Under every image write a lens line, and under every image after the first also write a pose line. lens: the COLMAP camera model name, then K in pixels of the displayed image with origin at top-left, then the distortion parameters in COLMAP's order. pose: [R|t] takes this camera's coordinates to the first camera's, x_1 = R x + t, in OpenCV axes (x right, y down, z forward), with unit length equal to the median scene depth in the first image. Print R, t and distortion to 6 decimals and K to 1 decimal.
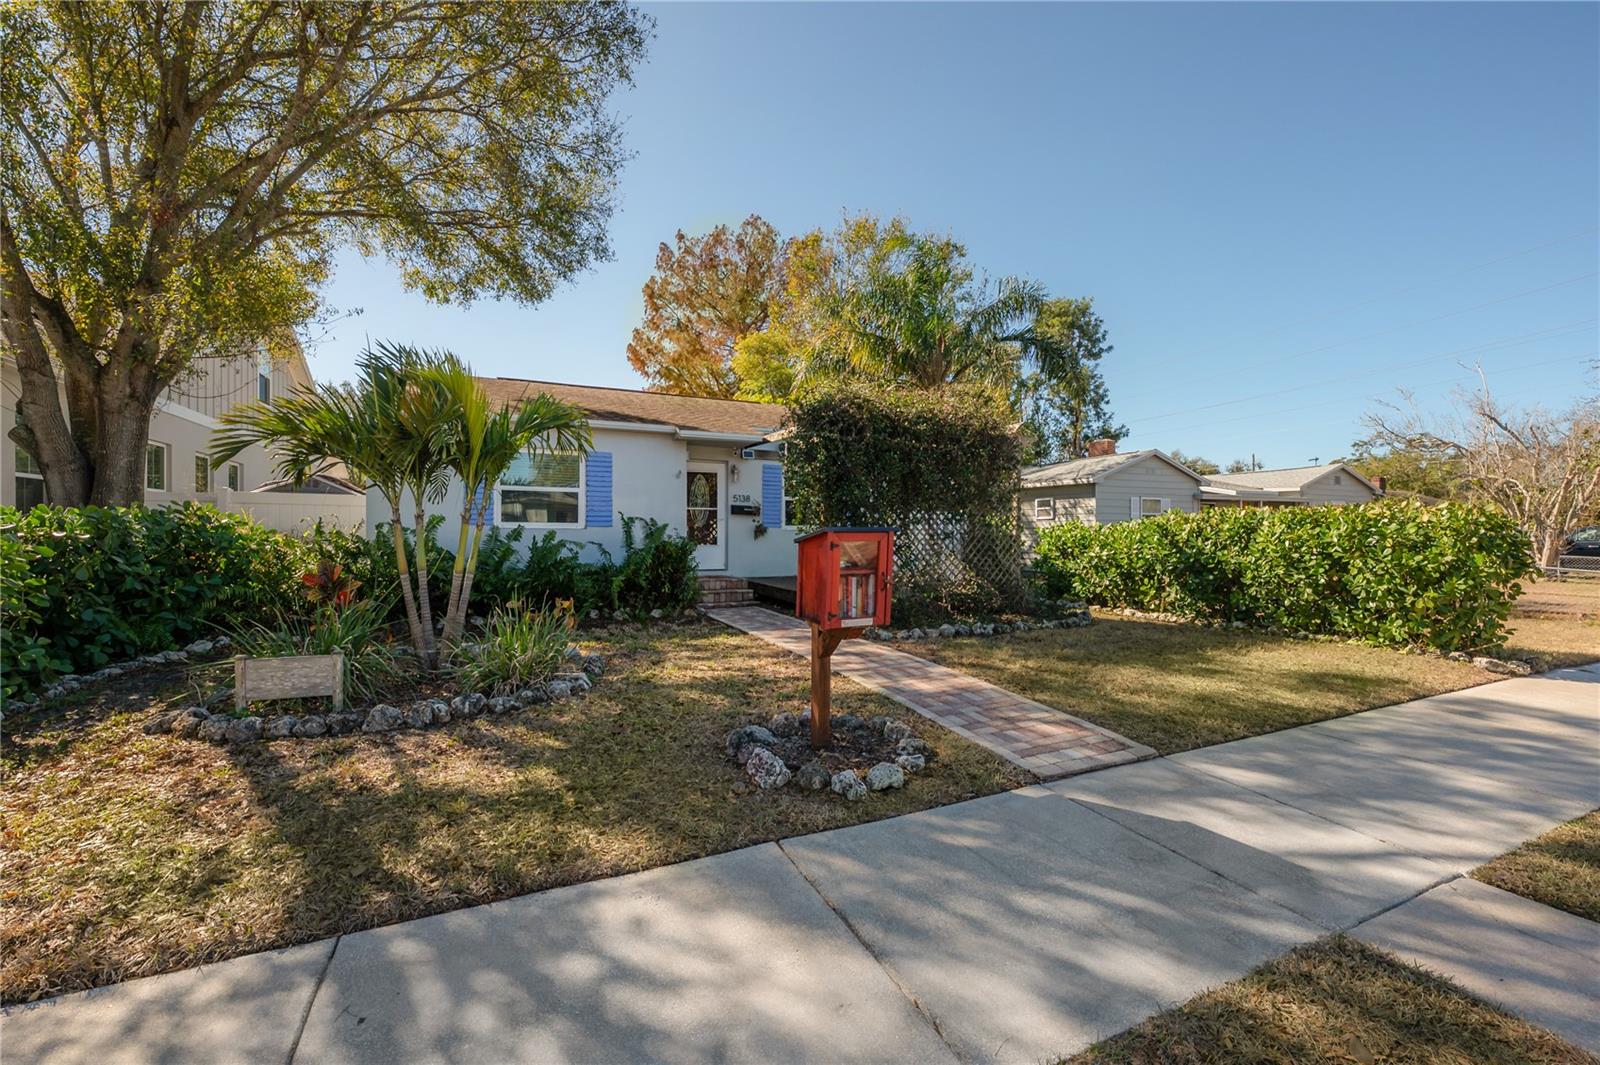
lens RADIAL K [[649.7, 0, 801.4], [0, 649.7, 521.3], [0, 0, 1]] dist [-0.000041, -0.000034]
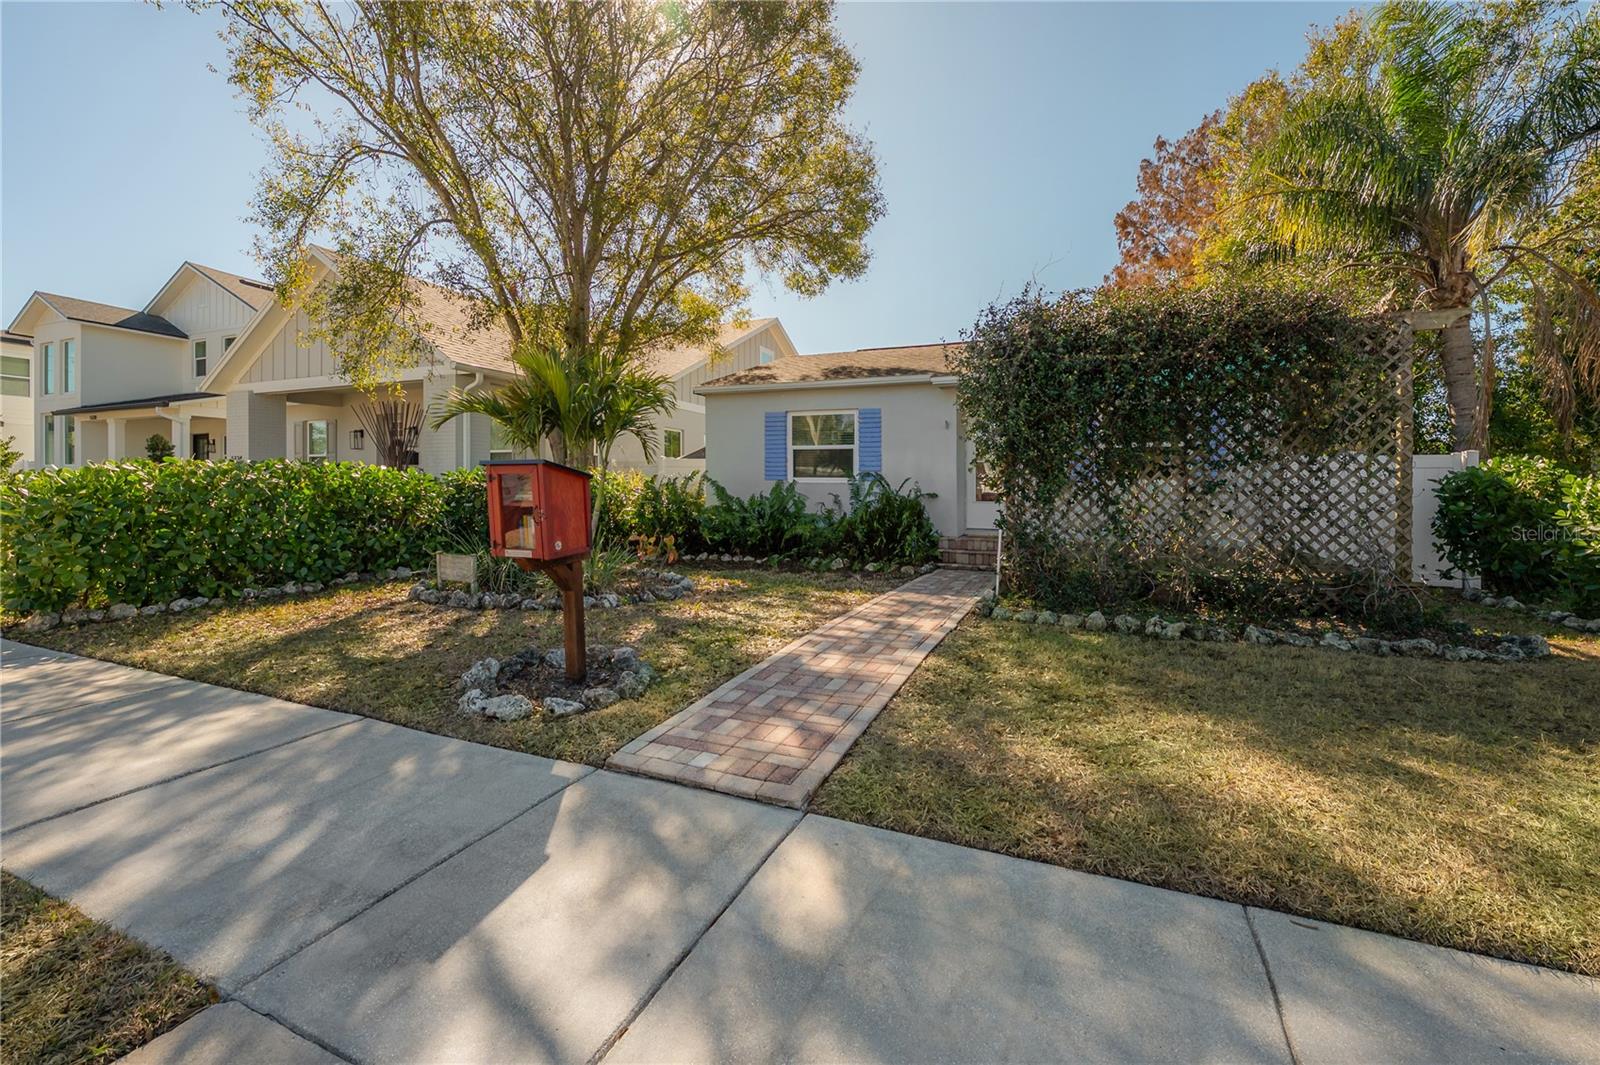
lens RADIAL K [[652.7, 0, 793.4], [0, 652.7, 491.0], [0, 0, 1]] dist [-0.001995, -0.000226]
pose [[0.653877, -0.002754, -0.756596, 0.985309], [0.006675, 0.999975, 0.002129, 0.050059], [0.756572, -0.006442, 0.653879, 0.564545]]
